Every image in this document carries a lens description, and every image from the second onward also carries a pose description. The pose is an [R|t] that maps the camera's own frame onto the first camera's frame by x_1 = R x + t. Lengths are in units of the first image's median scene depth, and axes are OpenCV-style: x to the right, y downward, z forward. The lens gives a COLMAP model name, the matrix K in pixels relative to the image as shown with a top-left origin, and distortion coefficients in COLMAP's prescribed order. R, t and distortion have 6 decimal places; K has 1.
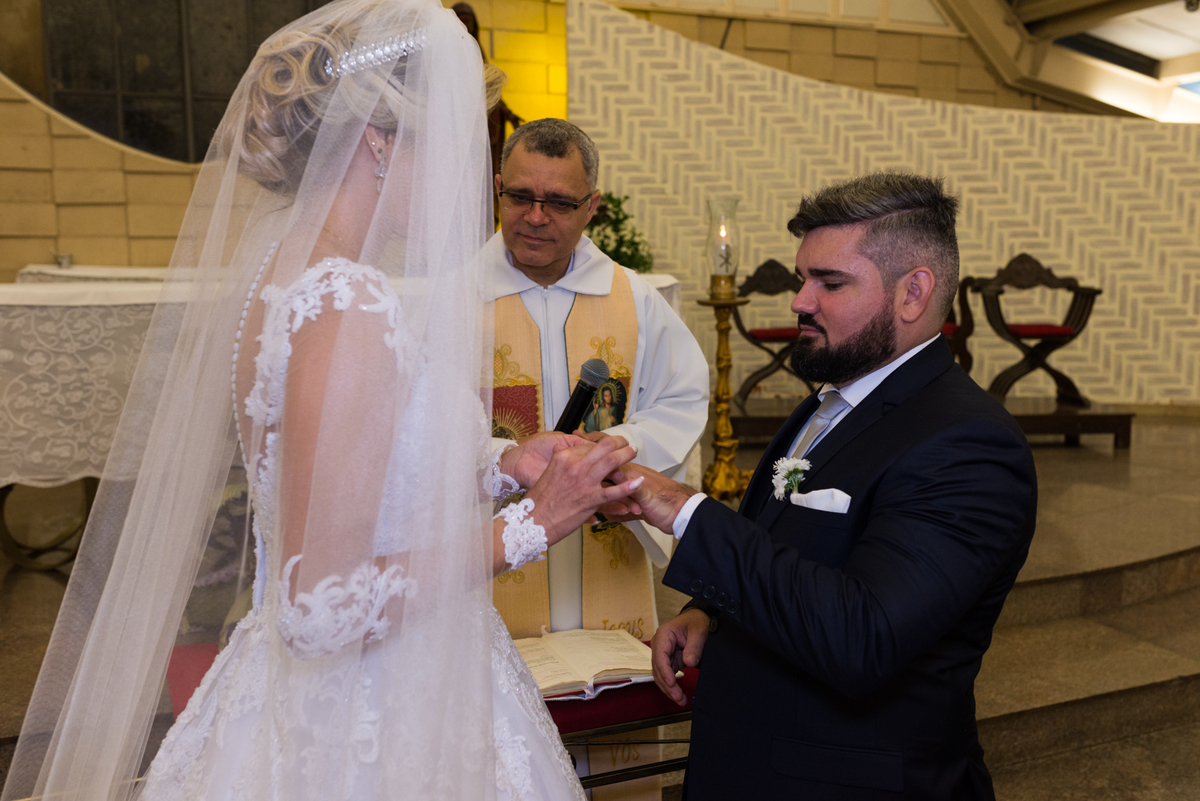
lens RADIAL K [[1137.9, 0, 600.0], [0, 1137.9, 400.5], [0, 0, 1]] dist [0.000697, 0.012087]
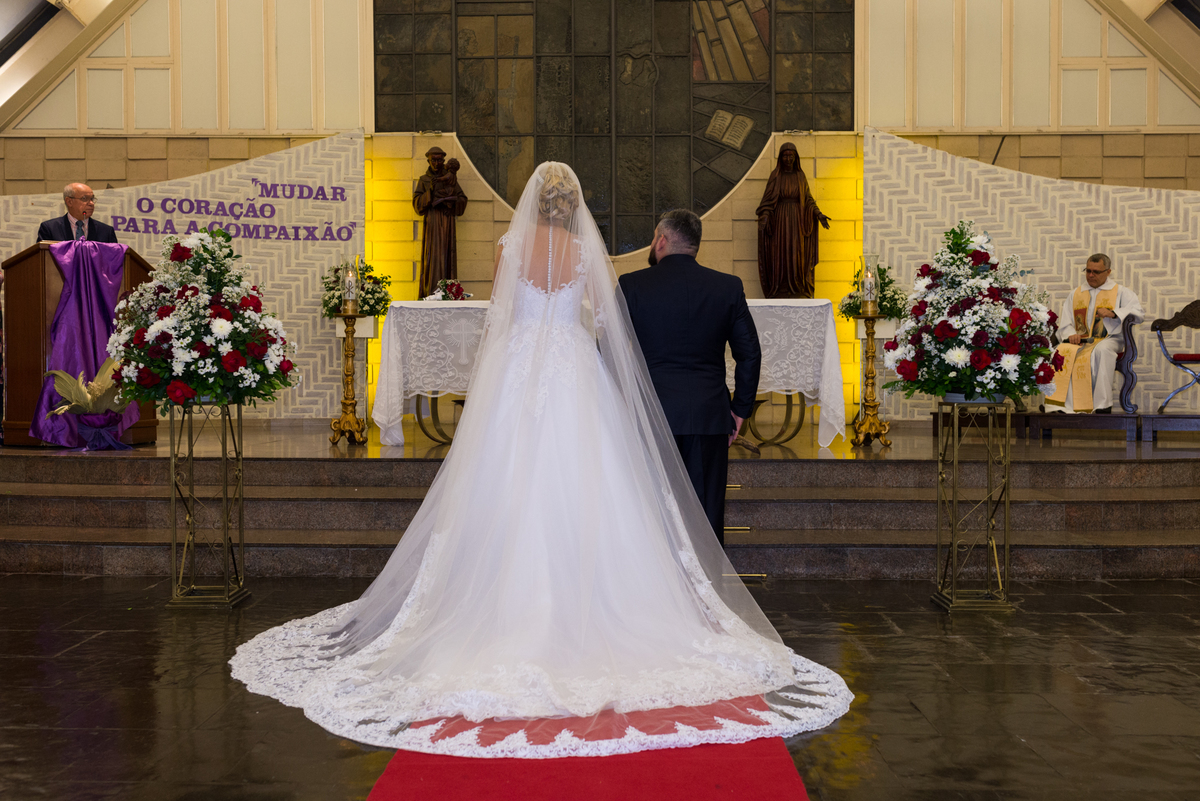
lens RADIAL K [[1137.9, 0, 600.0], [0, 1137.9, 400.5], [0, 0, 1]] dist [0.000697, 0.012087]
pose [[0.906232, 0.018407, -0.422379, 0.276198], [-0.060868, 0.994324, -0.087262, 0.122823], [0.418375, 0.104789, 0.902209, -0.385960]]
